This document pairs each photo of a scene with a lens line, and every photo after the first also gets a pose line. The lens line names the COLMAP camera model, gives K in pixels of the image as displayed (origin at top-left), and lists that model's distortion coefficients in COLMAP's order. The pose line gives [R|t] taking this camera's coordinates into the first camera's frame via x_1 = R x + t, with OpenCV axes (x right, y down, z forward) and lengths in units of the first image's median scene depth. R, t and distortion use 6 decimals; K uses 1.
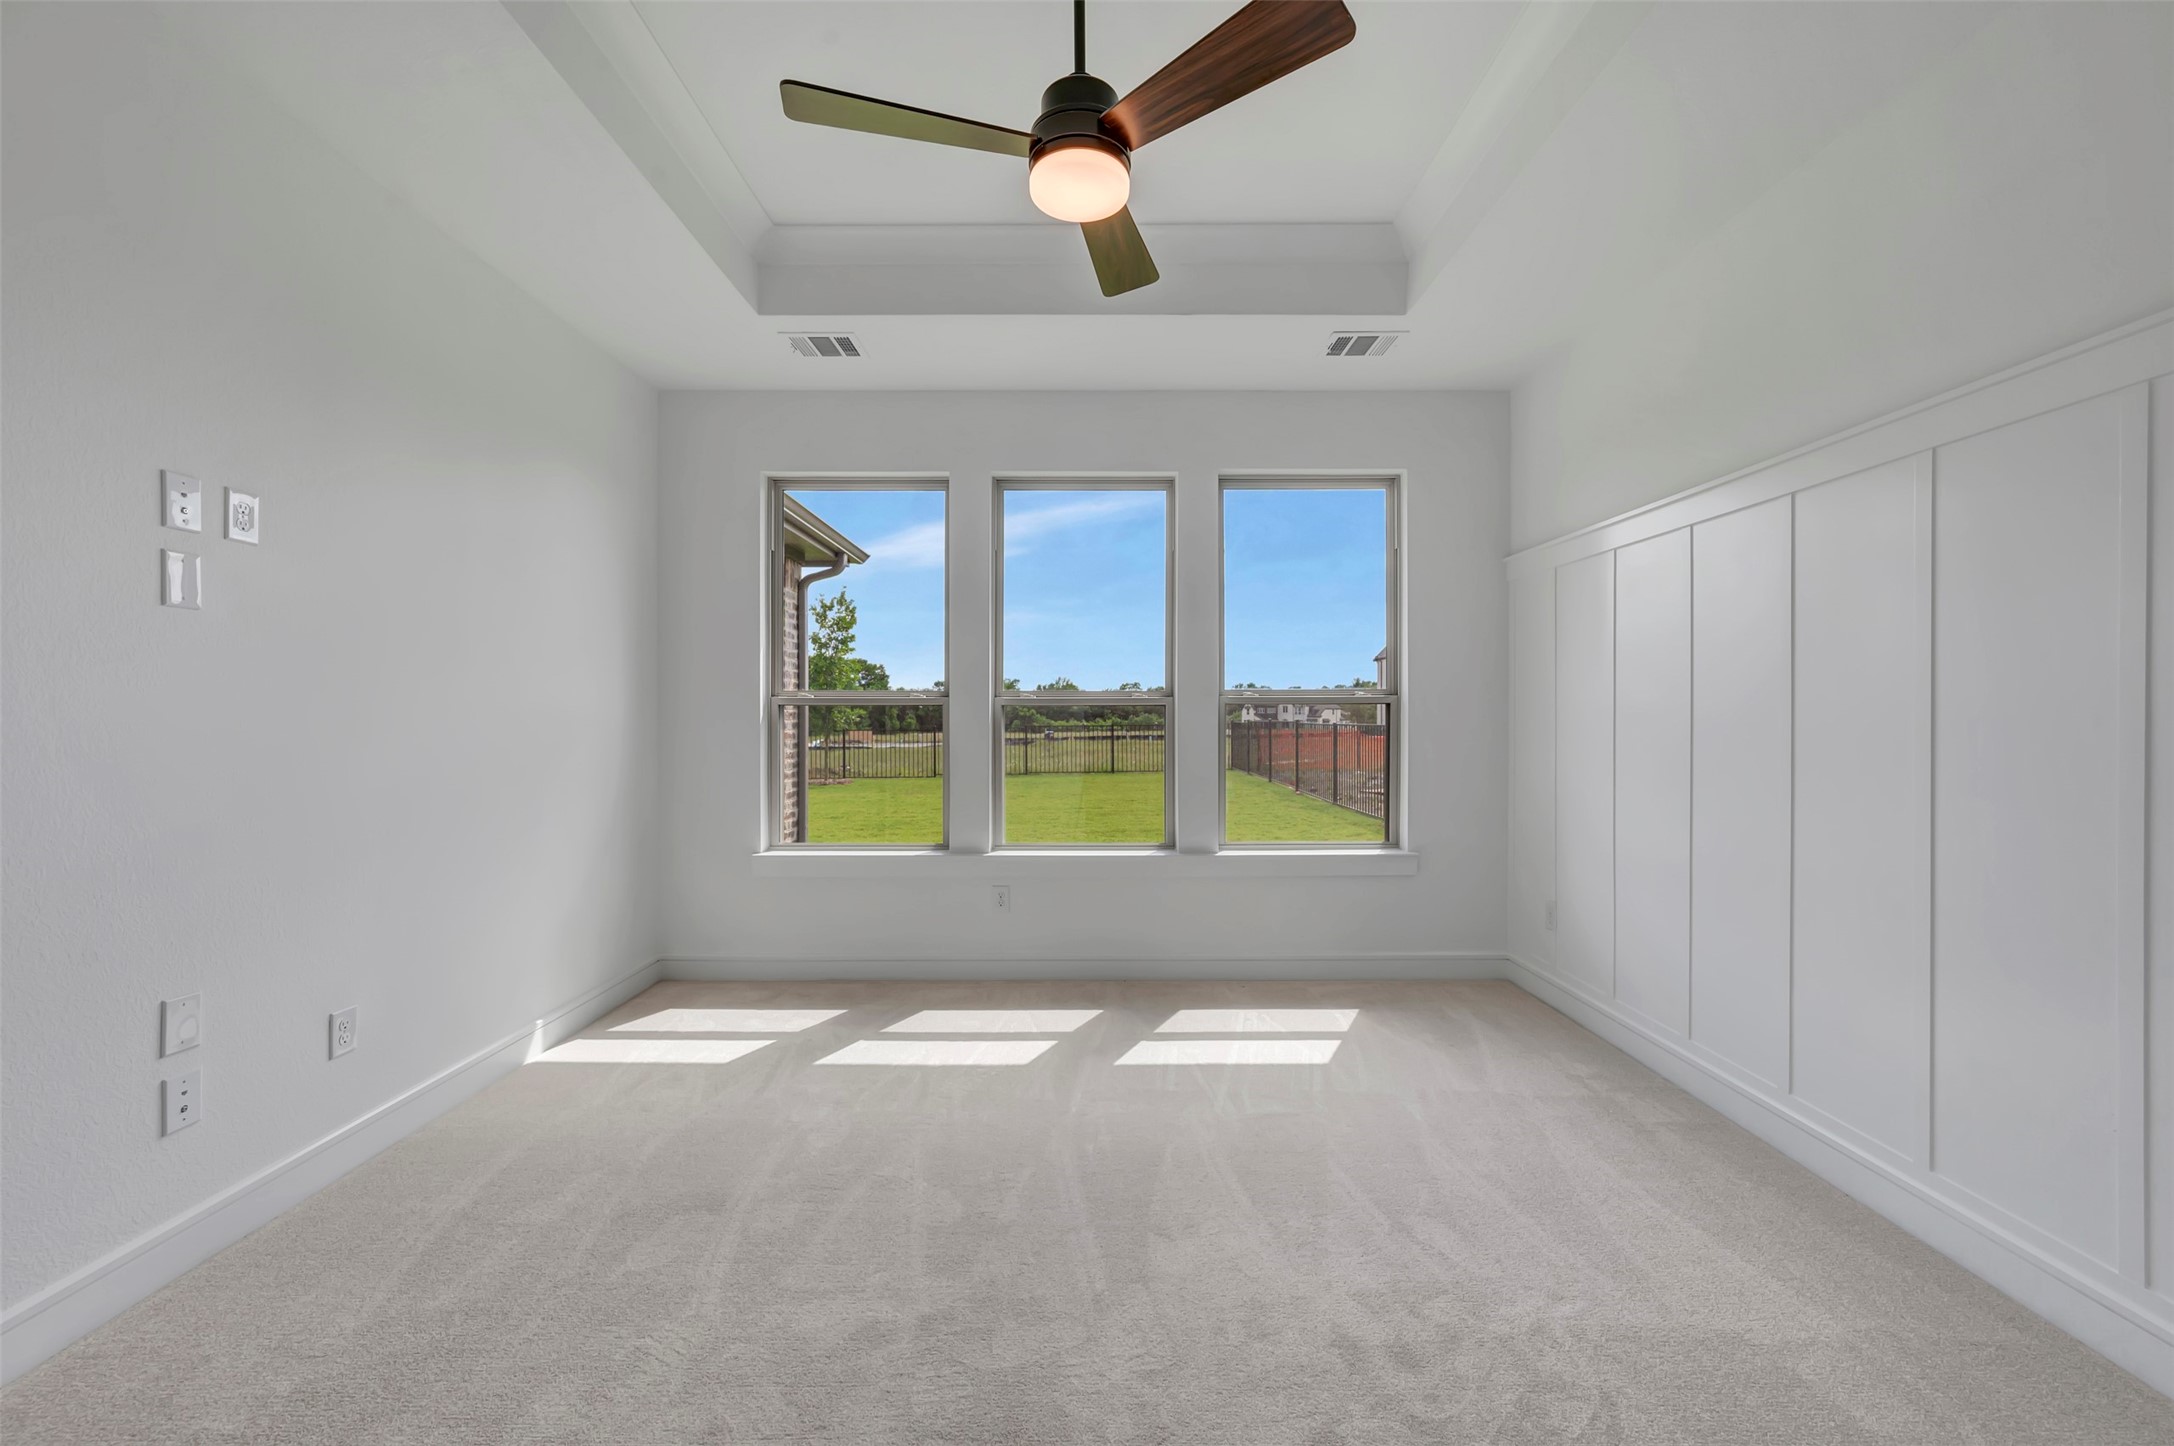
lens RADIAL K [[855.8, 0, 1101.7], [0, 855.8, 720.0], [0, 0, 1]] dist [0.001116, -0.000609]
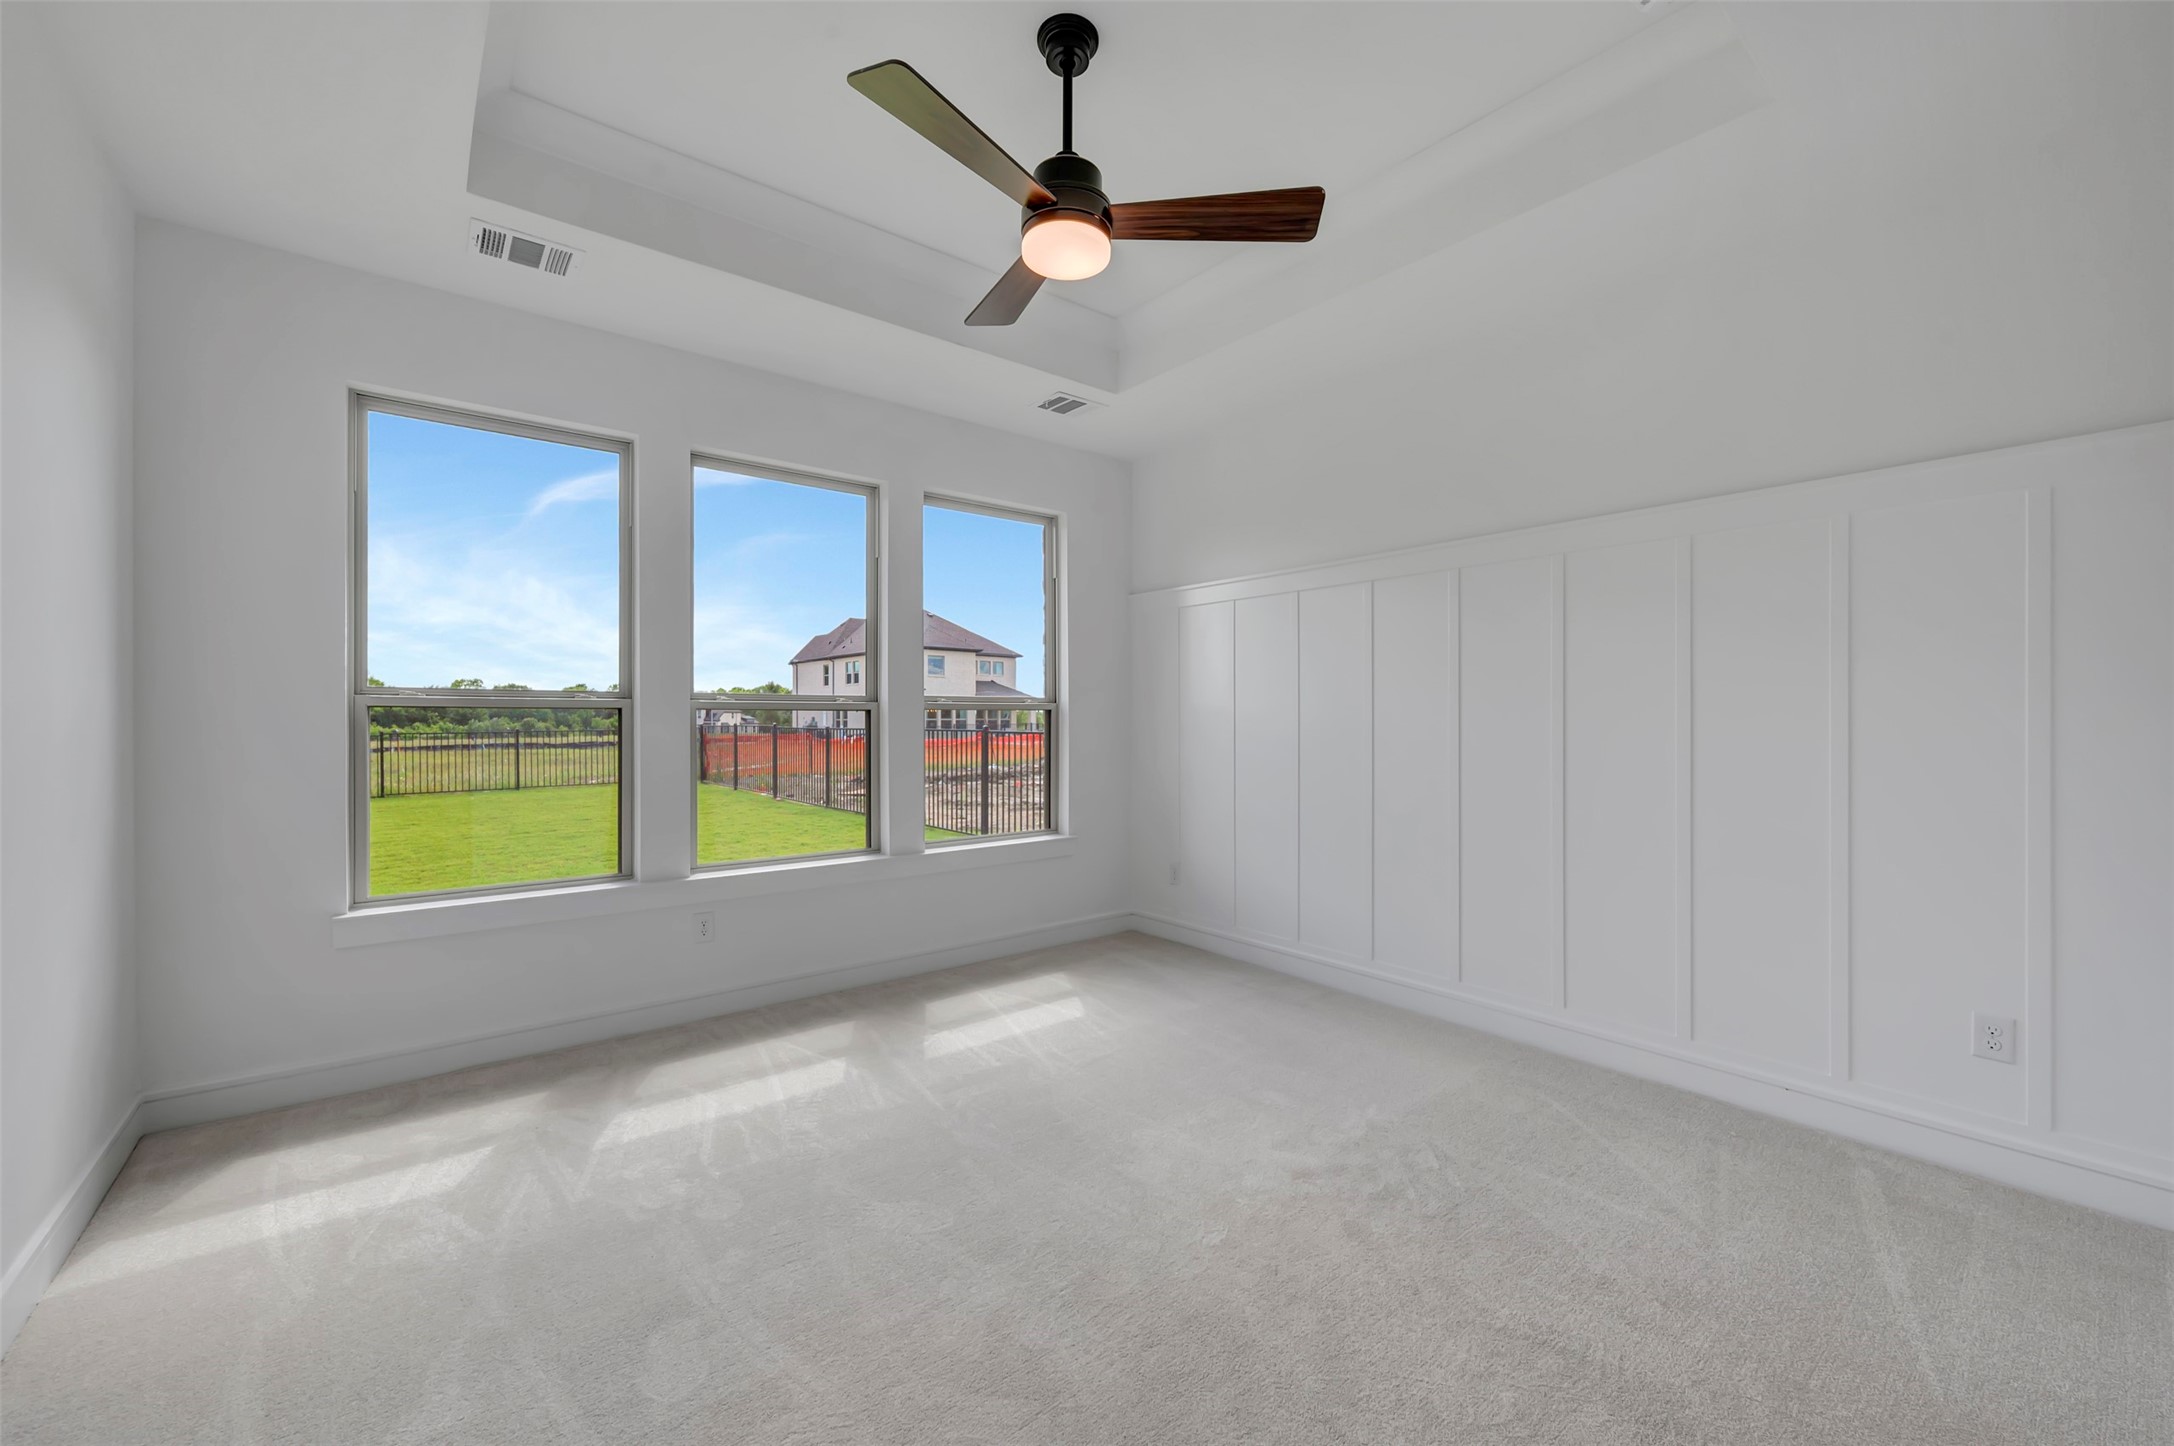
lens RADIAL K [[855.8, 0, 1100.1], [0, 855.8, 720.3], [0, 0, 1]] dist [0.001116, -0.000609]
pose [[0.779951, -0.000278, 0.625840, -0.355789], [0.002863, 0.999991, -0.003124, -0.001741], [-0.625834, 0.004229, 0.779945, 0.050191]]
